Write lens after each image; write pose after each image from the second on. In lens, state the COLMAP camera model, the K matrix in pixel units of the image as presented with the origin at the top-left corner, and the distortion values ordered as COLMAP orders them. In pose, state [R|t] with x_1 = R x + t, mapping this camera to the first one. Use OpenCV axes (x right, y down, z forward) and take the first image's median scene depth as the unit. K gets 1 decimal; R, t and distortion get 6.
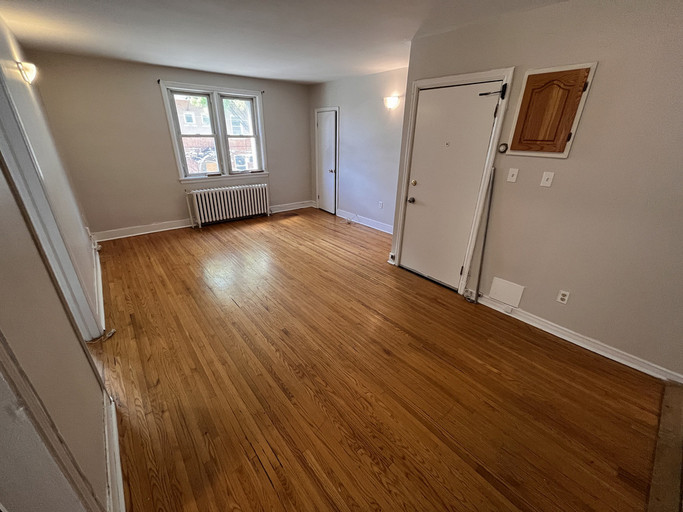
lens RADIAL K [[275.3, 0, 338.6], [0, 275.3, 255.5], [0, 0, 1]] dist [-0.003469, 0.000168]
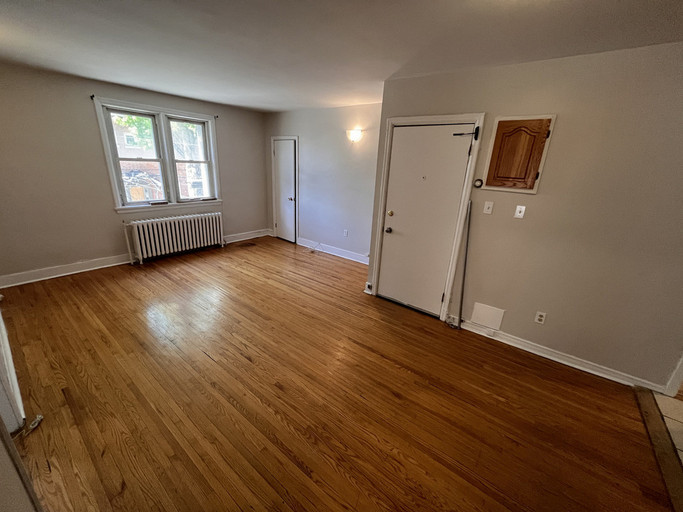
lens RADIAL K [[275.3, 0, 341.4], [0, 275.3, 256.3], [0, 0, 1]] dist [-0.003469, 0.000168]
pose [[0.976026, -0.039398, 0.214060, -0.153575], [0.057020, 0.995416, -0.076782, -0.045955], [-0.210054, 0.087147, 0.973798, 0.072957]]
